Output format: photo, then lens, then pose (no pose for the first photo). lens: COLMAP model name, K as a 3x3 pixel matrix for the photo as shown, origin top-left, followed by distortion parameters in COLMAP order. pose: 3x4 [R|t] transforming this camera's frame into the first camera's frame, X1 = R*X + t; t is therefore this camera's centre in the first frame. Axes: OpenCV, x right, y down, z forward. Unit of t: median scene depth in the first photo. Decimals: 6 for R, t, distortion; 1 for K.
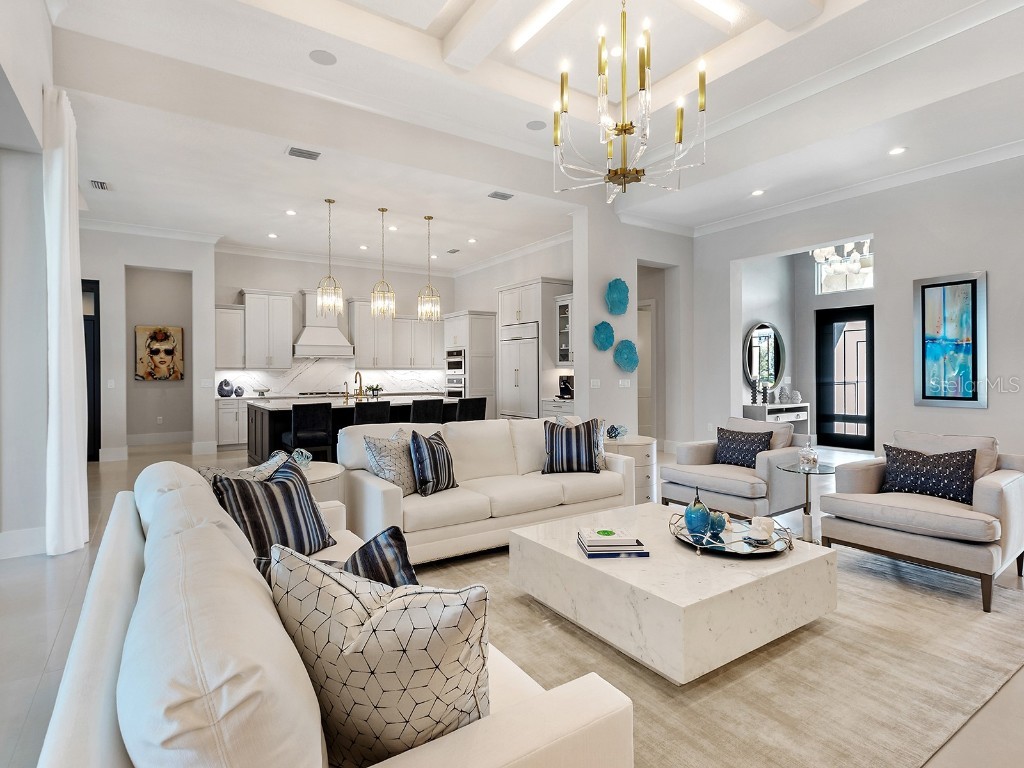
lens RADIAL K [[532.6, 0, 502.2], [0, 532.6, 371.5], [0, 0, 1]] dist [-0.001085, -0.001082]
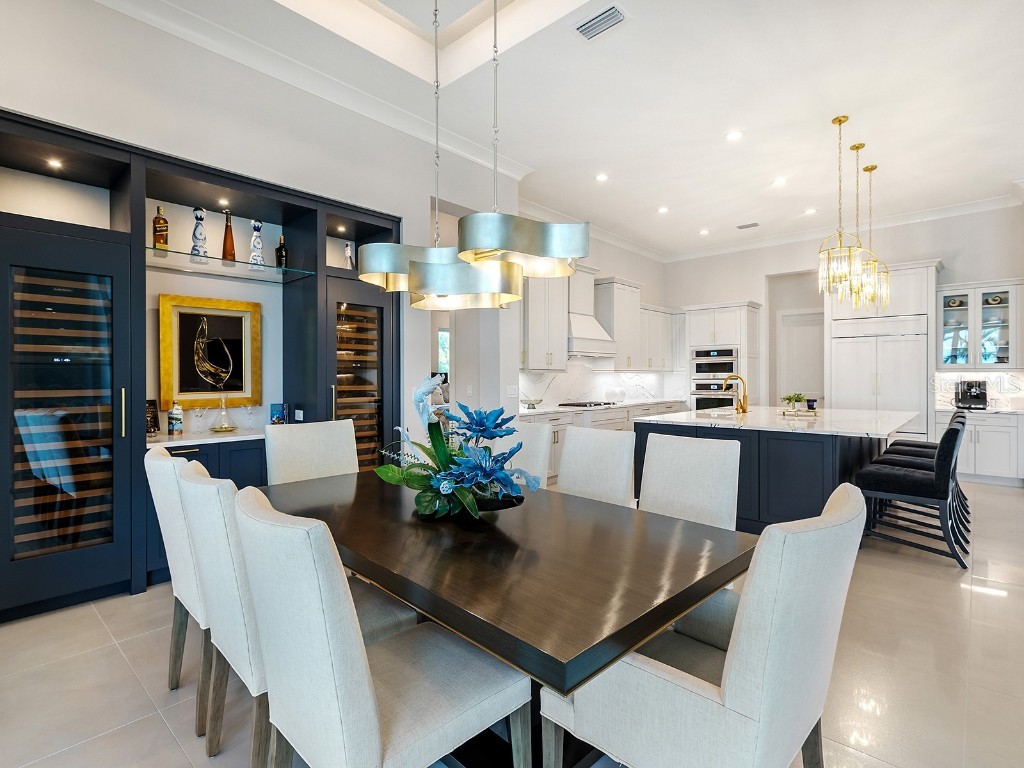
lens RADIAL K [[510.5, 0, 516.2], [0, 510.5, 375.9], [0, 0, 1]] dist [-0.002573, -0.000508]
pose [[0.969451, 0.002112, 0.245275, -0.639819], [-0.002208, 0.999998, 0.000116, 0.001803], [-0.245274, -0.000654, 0.969454, 0.353925]]
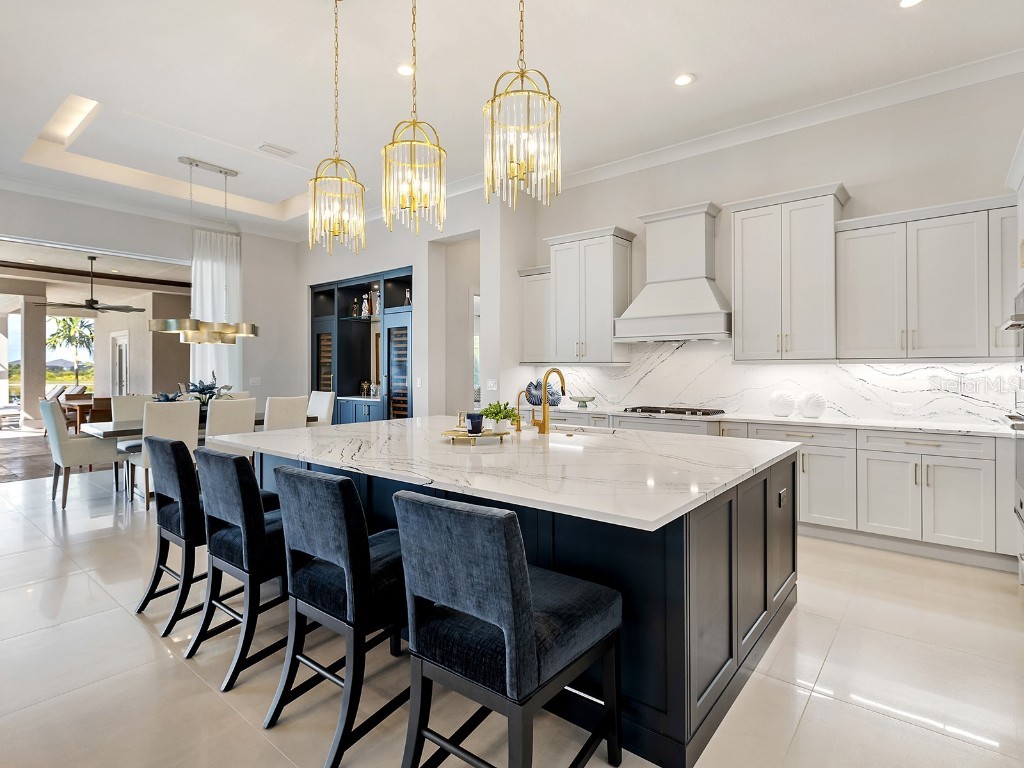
lens RADIAL K [[532.6, 0, 502.2], [0, 532.6, 371.5], [0, 0, 1]] dist [-0.001085, -0.001082]
pose [[0.297448, 0.007189, -0.954711, 0.105575], [0.001541, 0.999967, 0.008010, -0.000817], [0.954737, -0.003853, 0.297427, 0.732687]]
